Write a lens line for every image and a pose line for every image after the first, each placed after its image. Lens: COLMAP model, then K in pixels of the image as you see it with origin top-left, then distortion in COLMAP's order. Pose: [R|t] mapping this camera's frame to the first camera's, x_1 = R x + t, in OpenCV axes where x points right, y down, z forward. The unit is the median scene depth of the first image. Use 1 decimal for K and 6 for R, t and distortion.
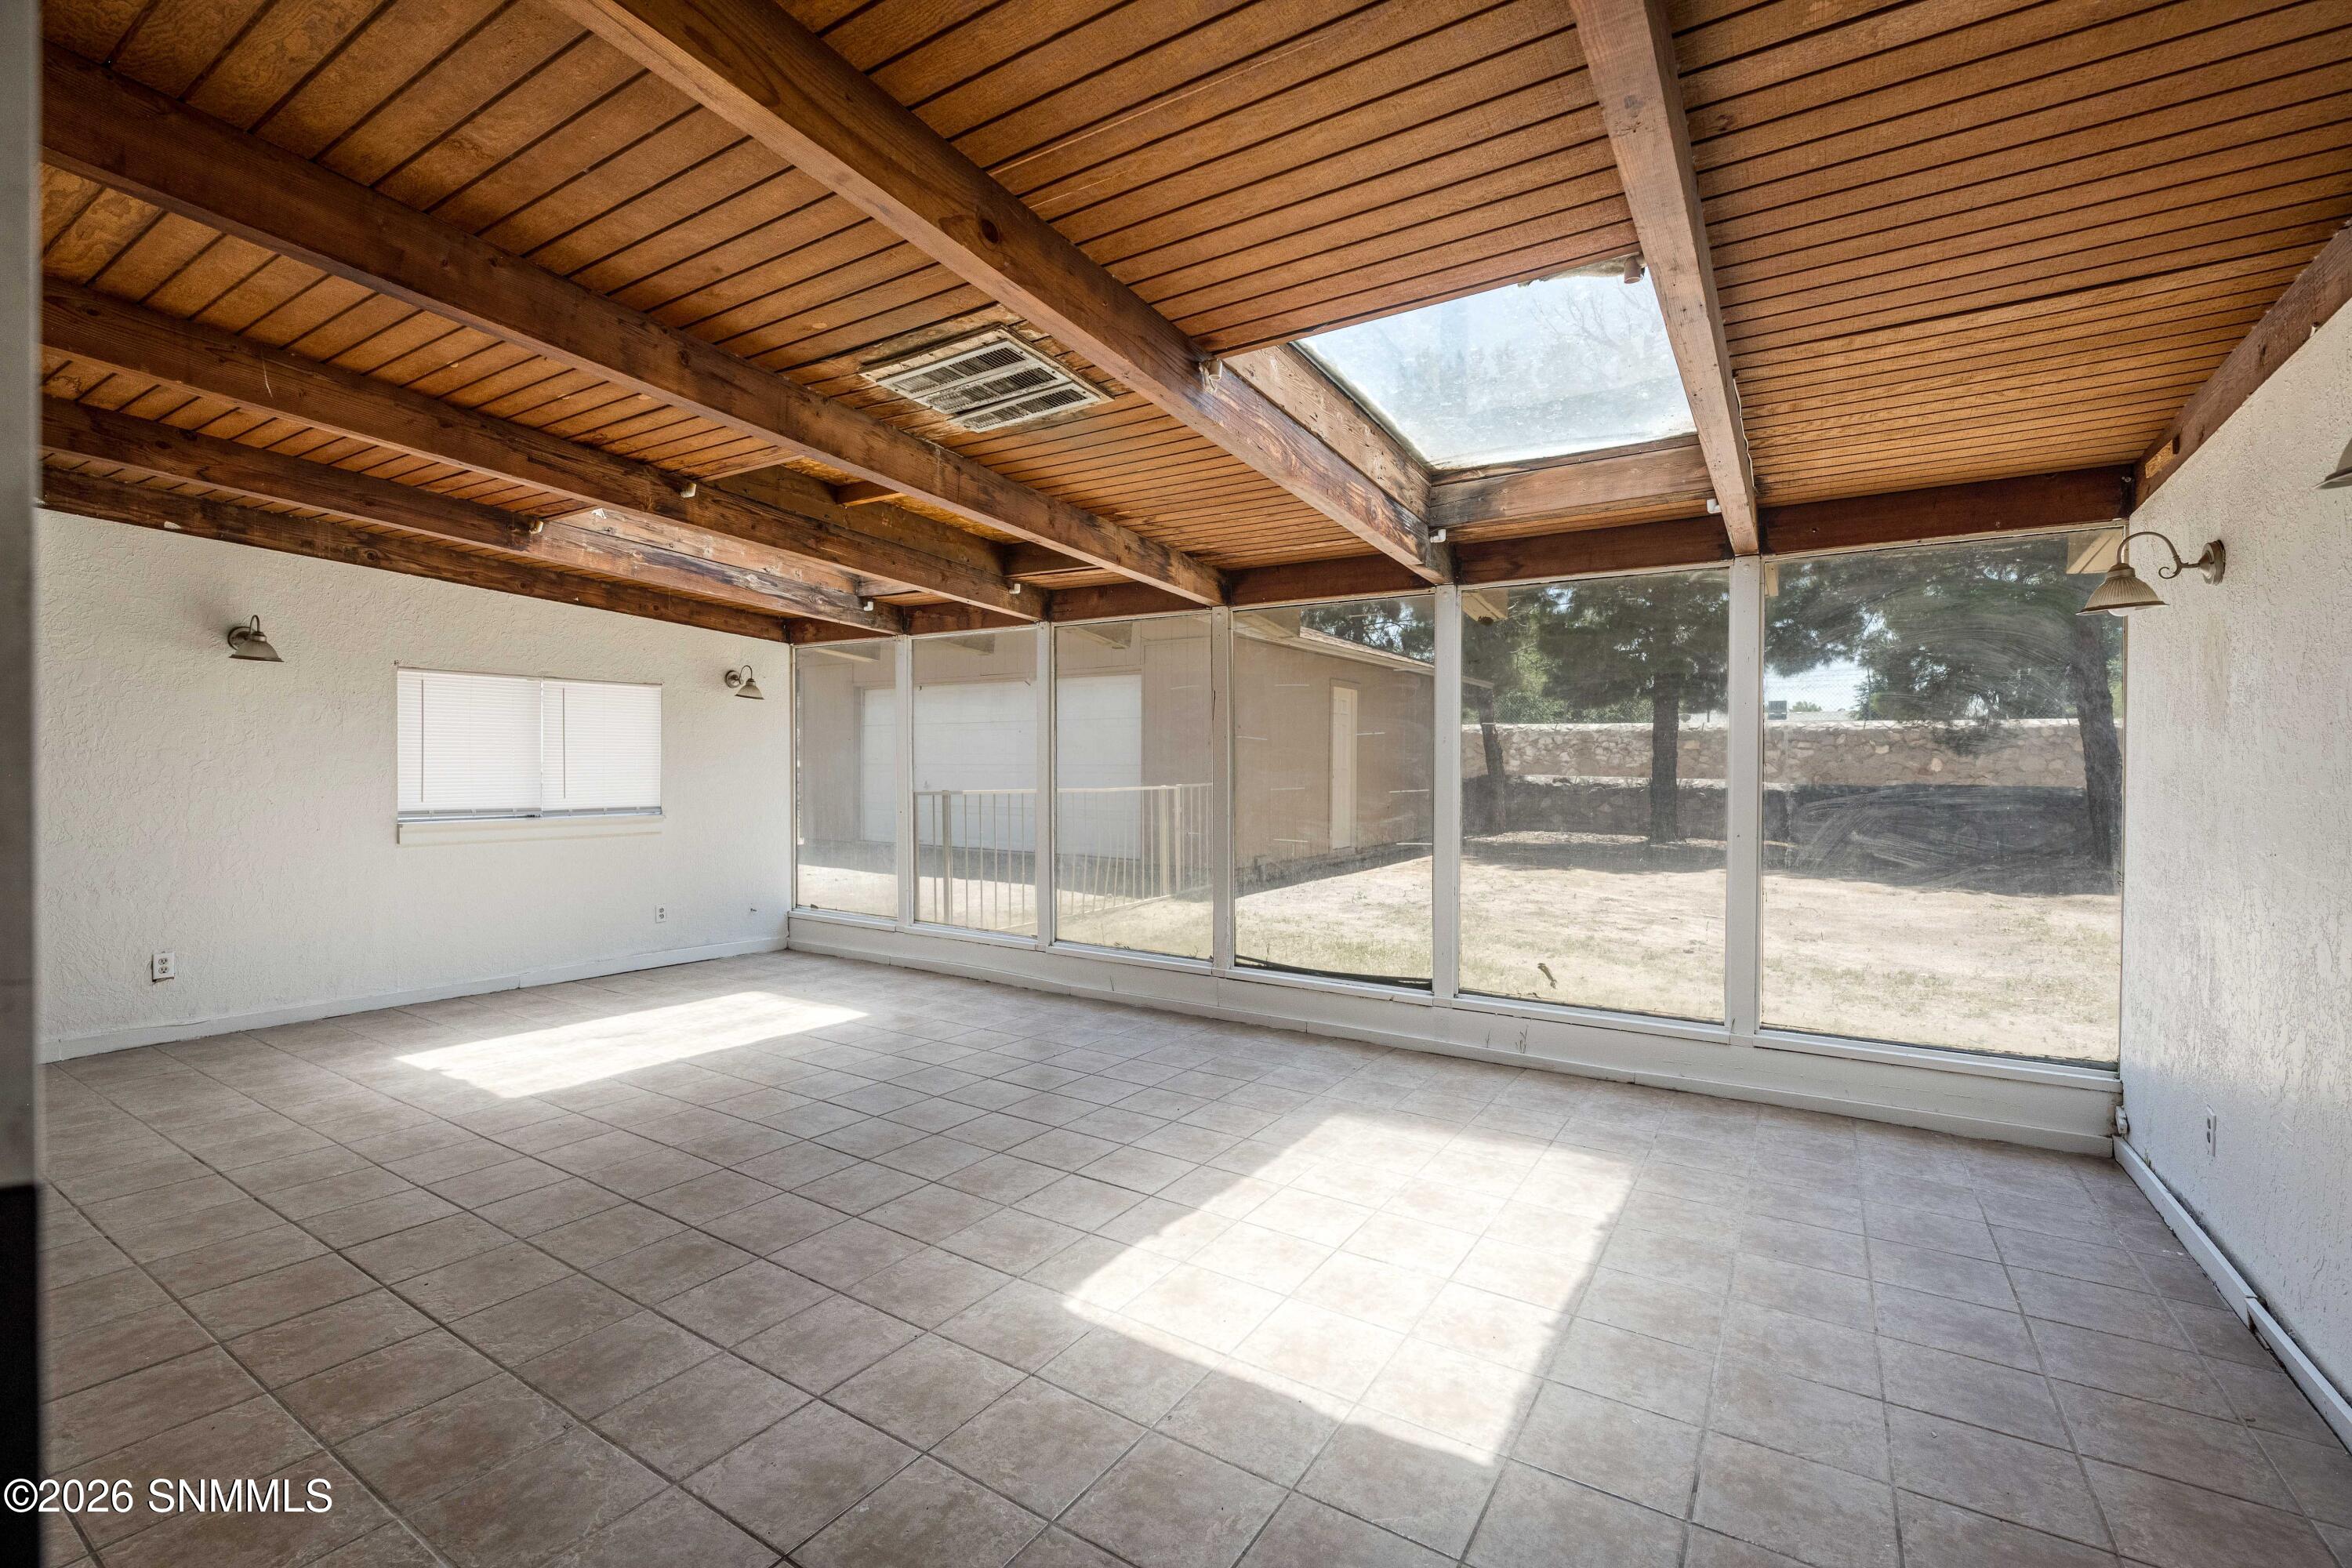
lens RADIAL K [[998.2, 0, 1179.5], [0, 998.2, 784.9], [0, 0, 1]] dist [-0.002728, 0.000341]
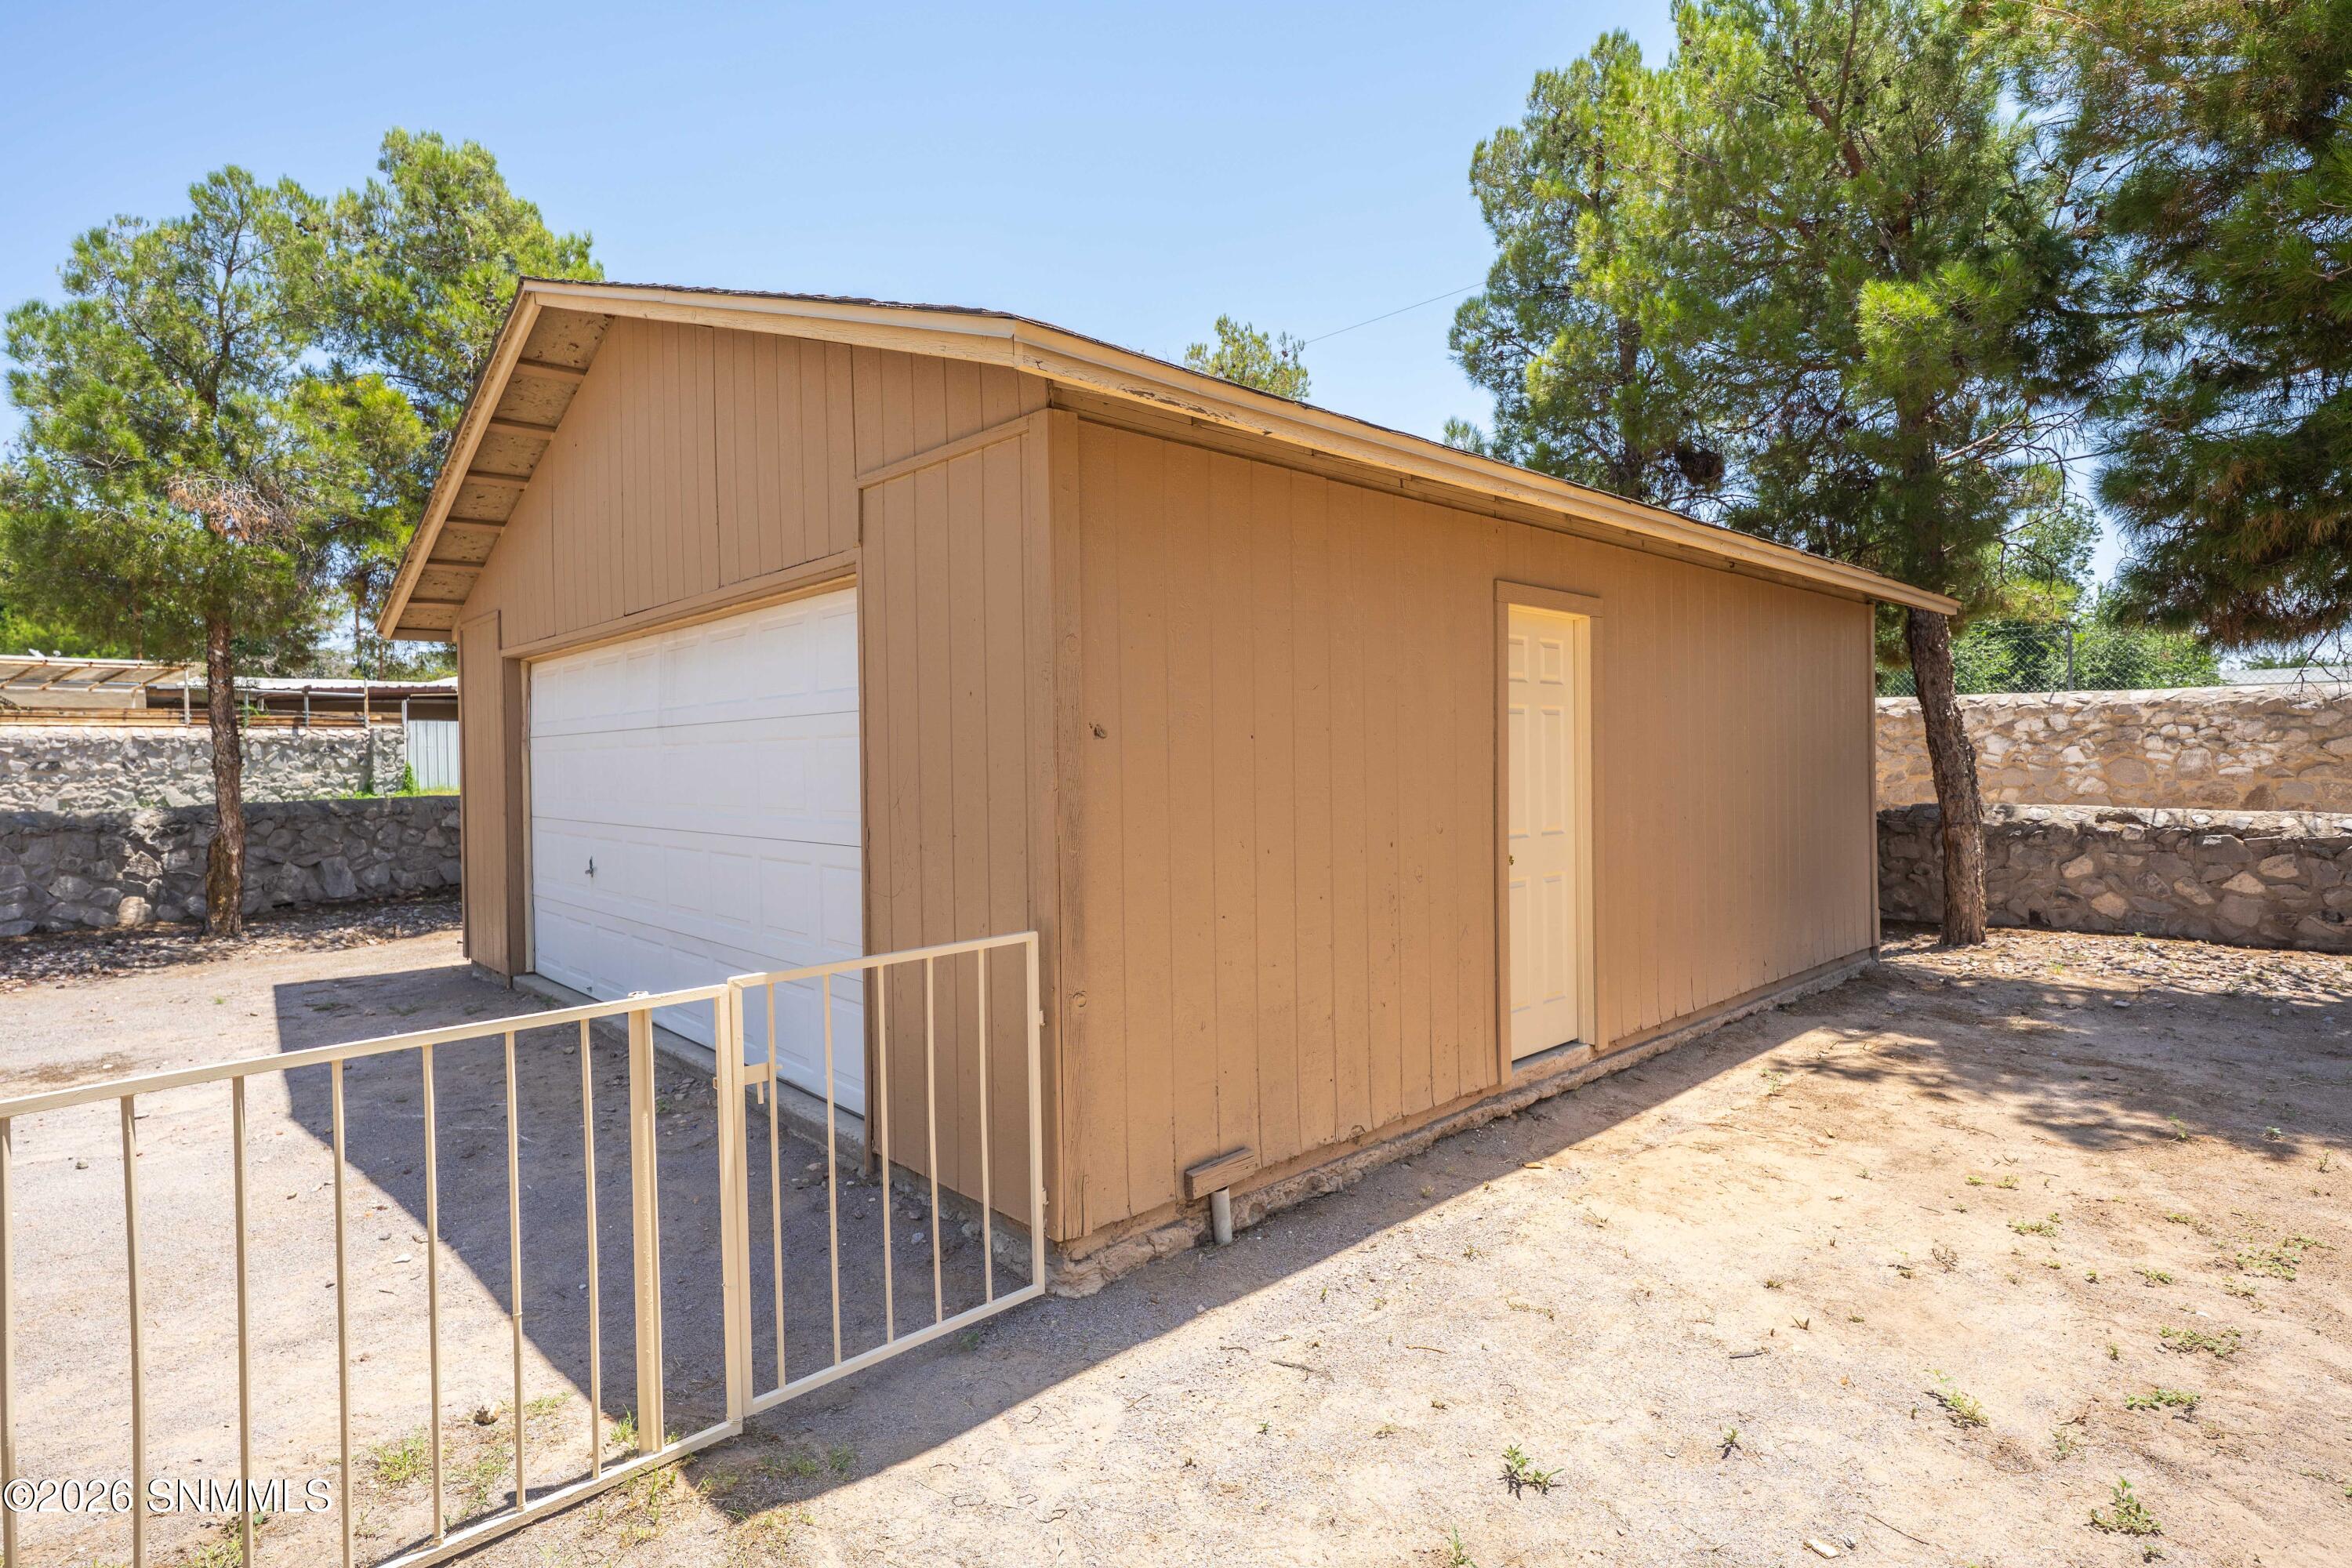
lens RADIAL K [[1198.0, 0, 1158.1], [0, 1198.0, 766.4], [0, 0, 1]] dist [-0.001118, 0.000499]
pose [[0.972605, -0.013797, -0.232056, 0.130466], [0.010701, 0.999836, -0.014595, -0.035605], [0.232219, 0.011712, 0.972593, 0.552151]]
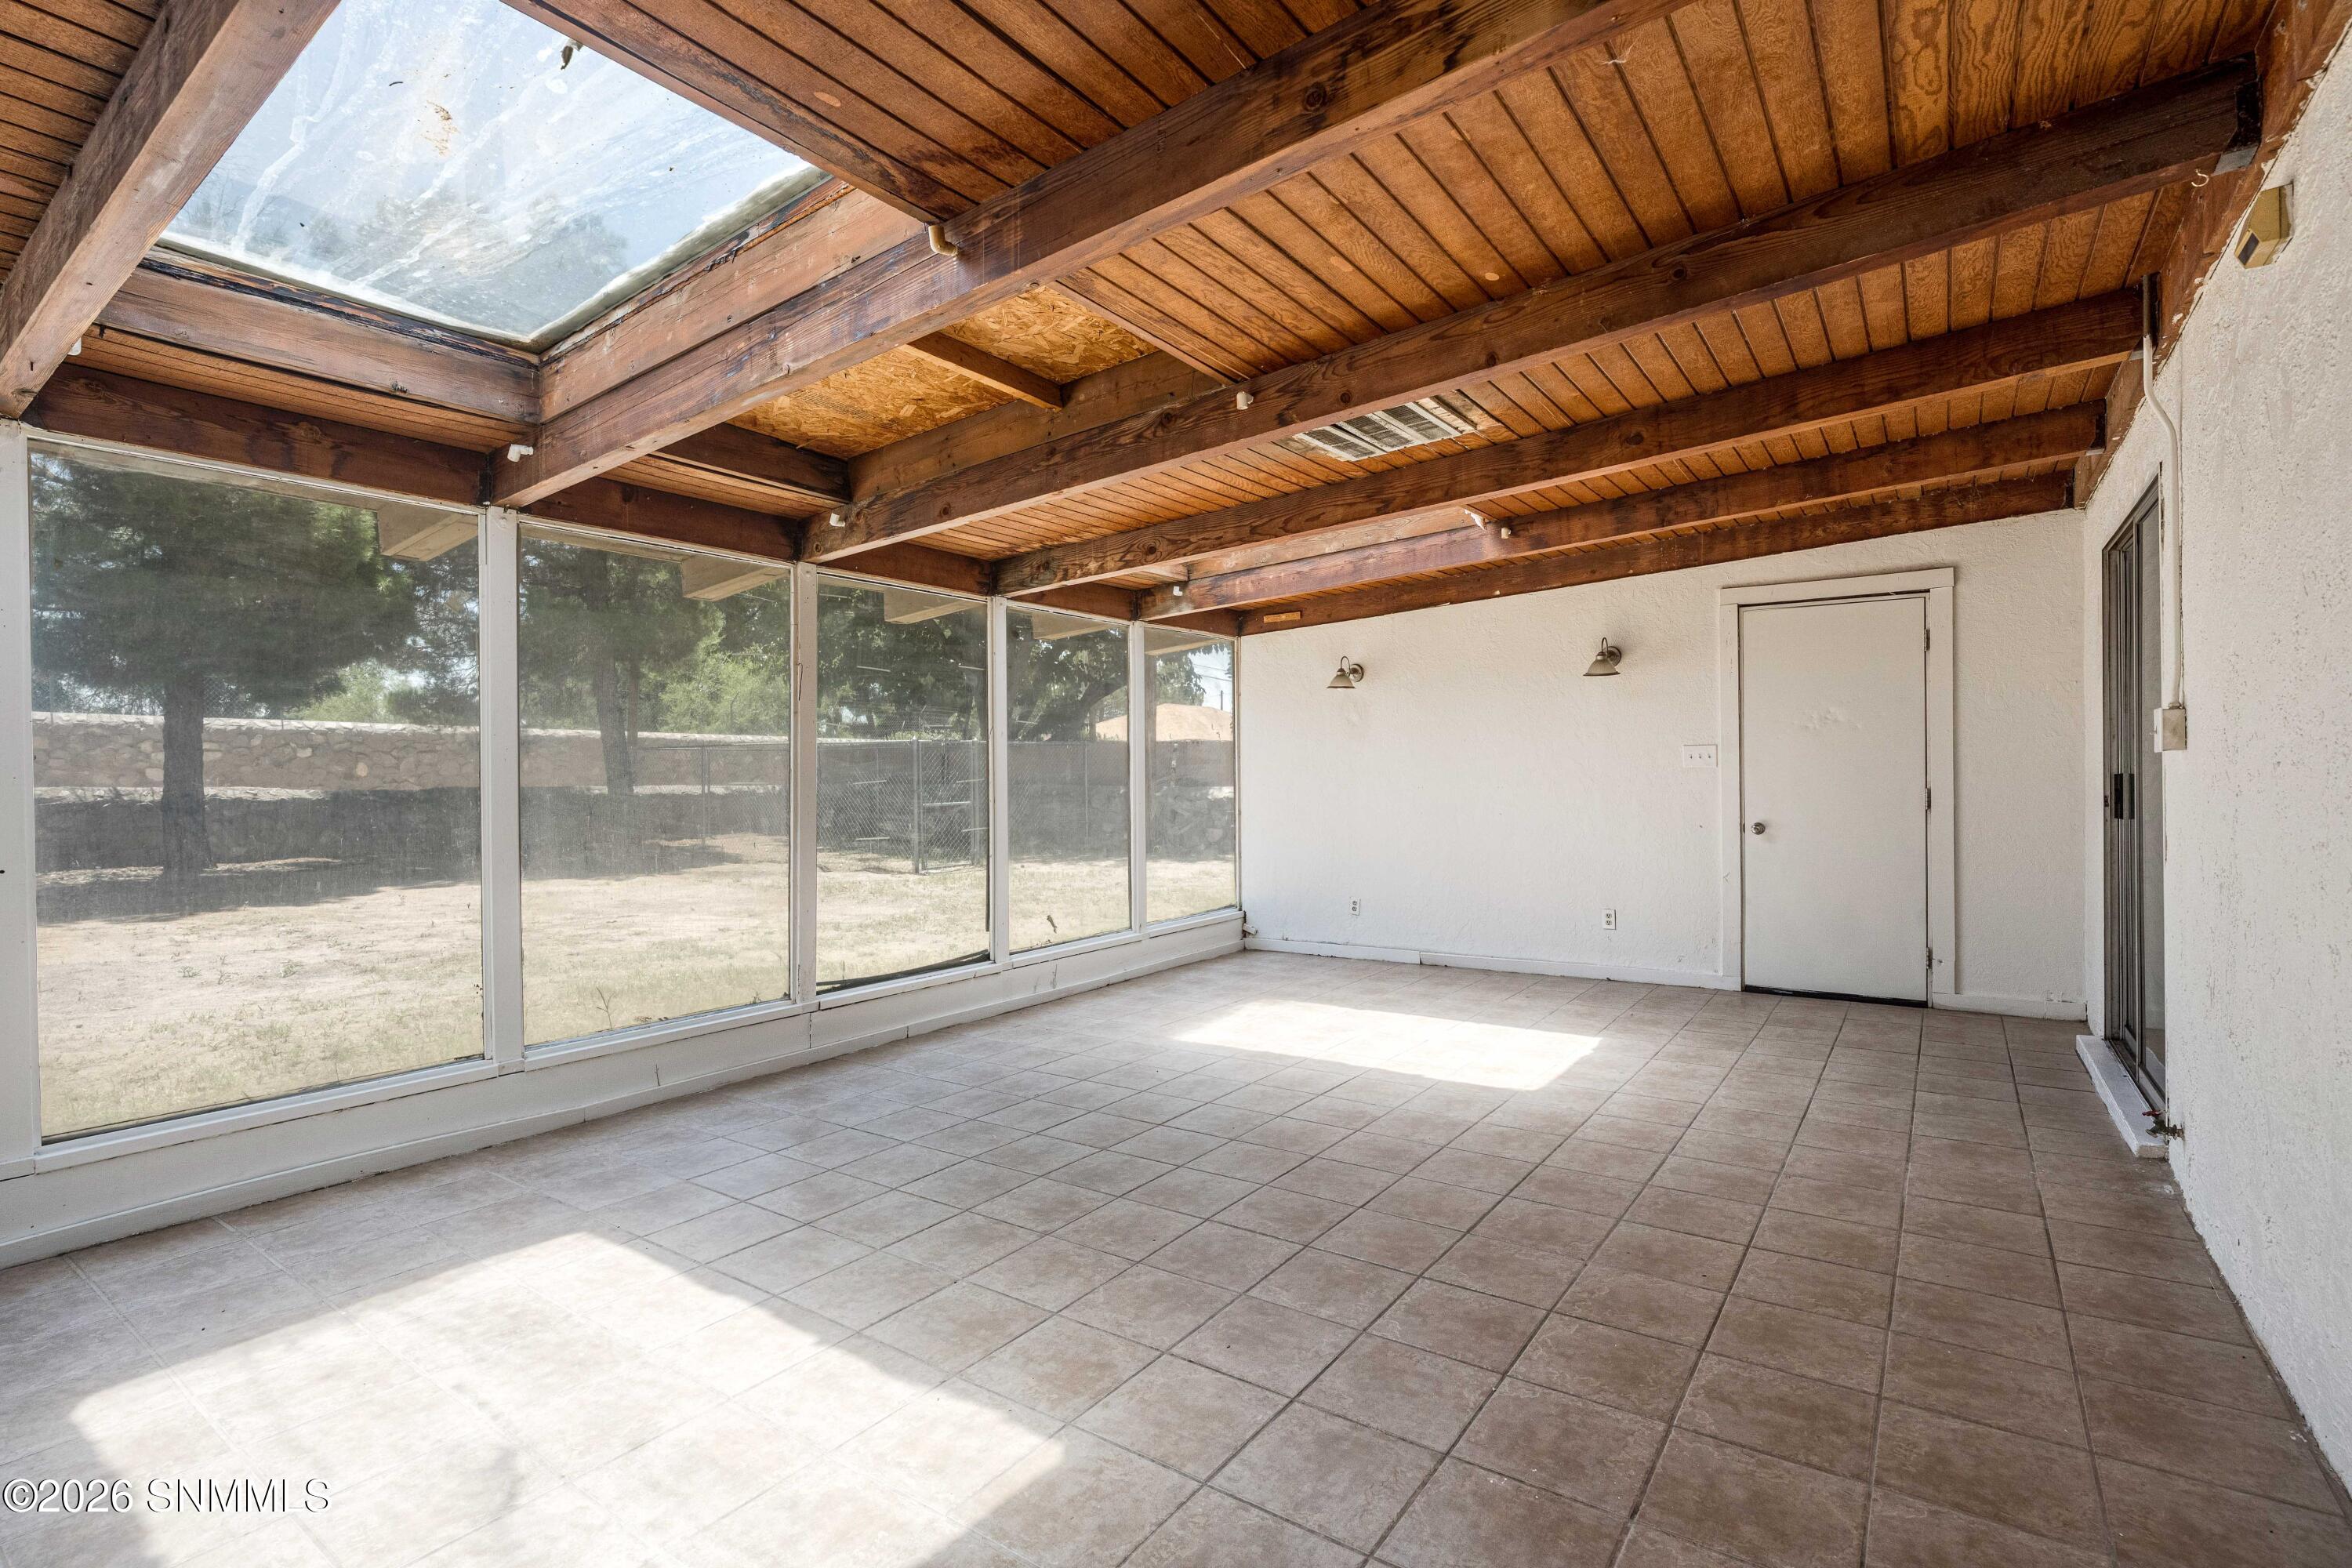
lens RADIAL K [[1076.6, 0, 1151.6], [0, 1076.6, 778.5], [0, 0, 1]] dist [0.002874, 0.000220]
pose [[0.078429, -0.011755, 0.996850, -0.344225], [0.027725, 0.999569, 0.009606, -0.000447], [-0.996534, 0.026885, 0.078721, 0.270373]]
